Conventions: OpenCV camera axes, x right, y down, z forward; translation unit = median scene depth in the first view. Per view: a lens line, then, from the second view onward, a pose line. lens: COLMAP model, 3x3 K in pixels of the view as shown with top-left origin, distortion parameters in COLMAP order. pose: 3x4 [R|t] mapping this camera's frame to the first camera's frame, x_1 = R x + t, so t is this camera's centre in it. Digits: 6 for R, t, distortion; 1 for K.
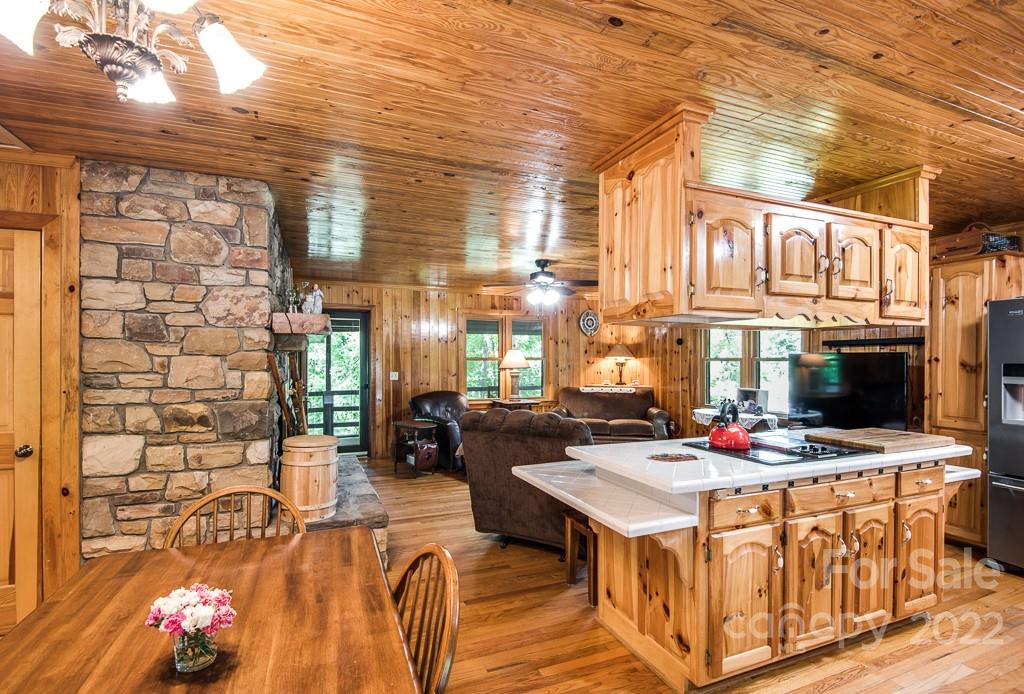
lens RADIAL K [[468.9, 0, 493.0], [0, 468.9, 361.6], [0, 0, 1]] dist [0.012391, -0.009936]
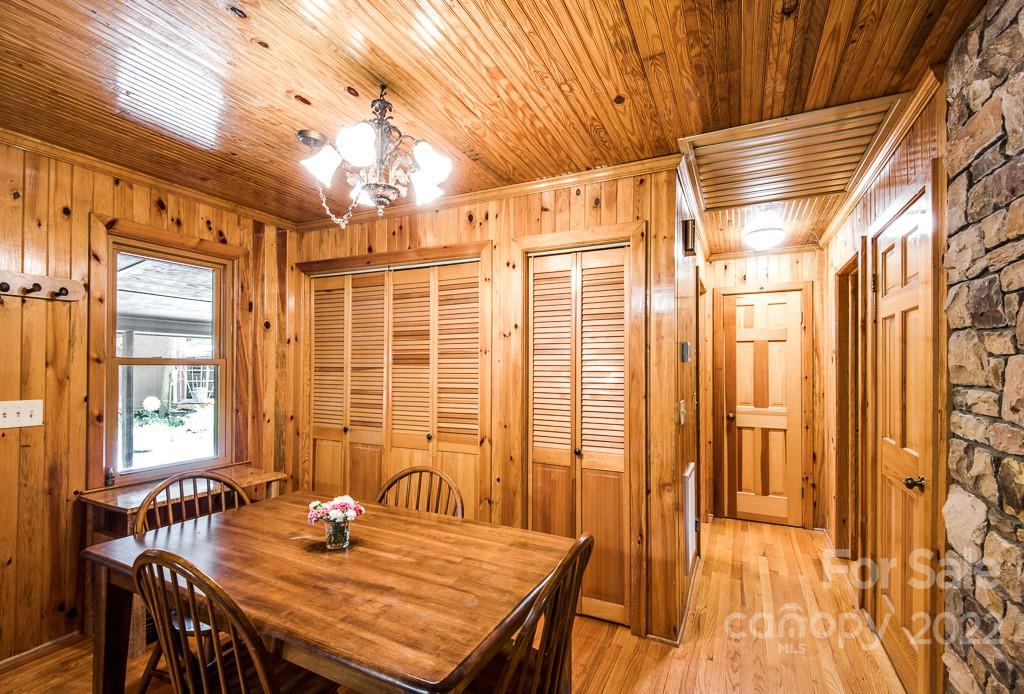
lens RADIAL K [[468.9, 0, 519.5], [0, 468.9, 362.7], [0, 0, 1]] dist [0.012391, -0.009936]
pose [[-0.731433, -0.007875, -0.681868, 0.009465], [-0.006780, 0.999968, -0.004276, 0.001116], [0.681880, 0.001496, -0.731463, 0.871651]]
